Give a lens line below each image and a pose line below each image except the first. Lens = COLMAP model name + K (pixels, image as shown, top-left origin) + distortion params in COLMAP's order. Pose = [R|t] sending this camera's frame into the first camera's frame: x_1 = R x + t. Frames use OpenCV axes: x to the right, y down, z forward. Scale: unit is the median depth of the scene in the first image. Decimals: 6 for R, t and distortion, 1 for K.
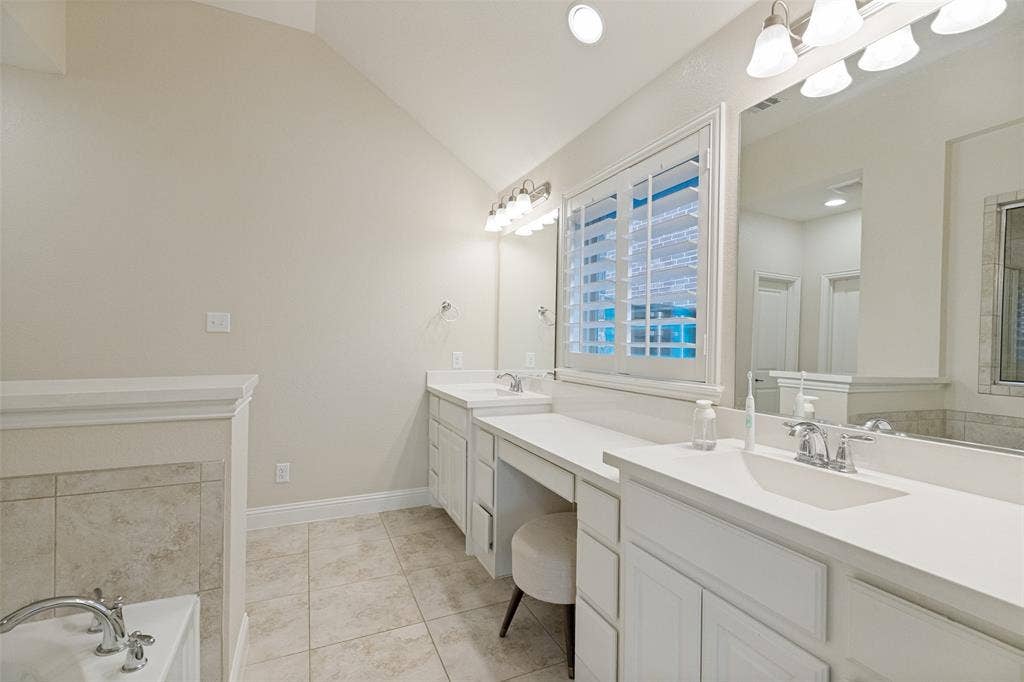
lens RADIAL K [[460.9, 0, 506.4], [0, 460.9, 345.4], [0, 0, 1]] dist [0.018153, 0.000248]
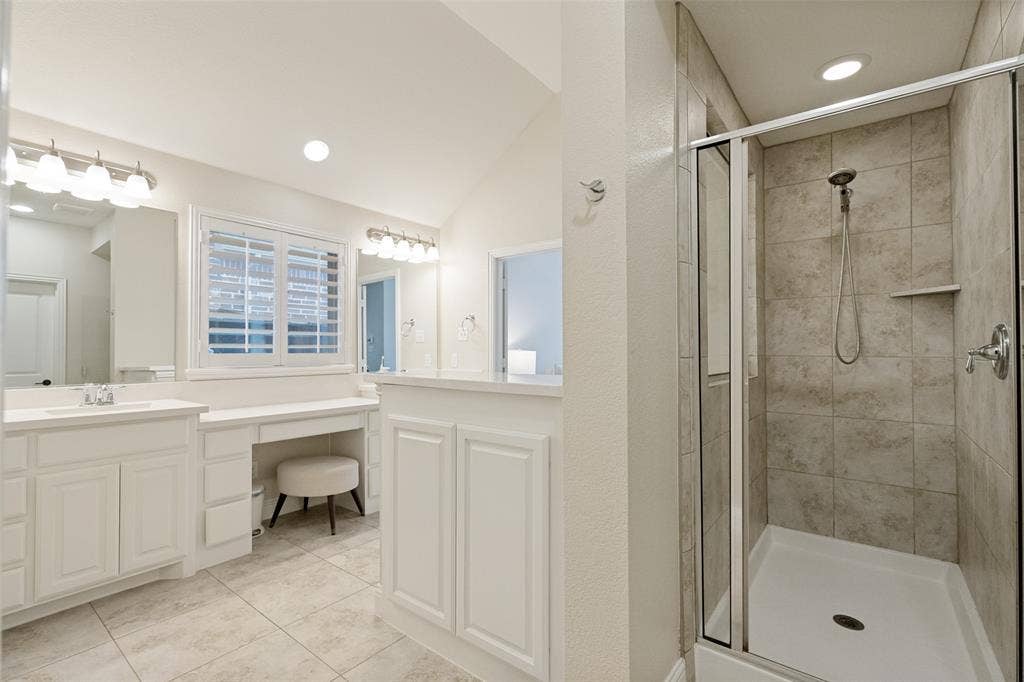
lens RADIAL K [[460.9, 0, 510.4], [0, 460.9, 342.9], [0, 0, 1]] dist [0.018153, 0.000248]
pose [[-0.461815, -0.009159, 0.886929, -1.360361], [-0.004979, 0.999958, 0.007733, -0.028031], [-0.886963, -0.000845, -0.461841, 0.977653]]
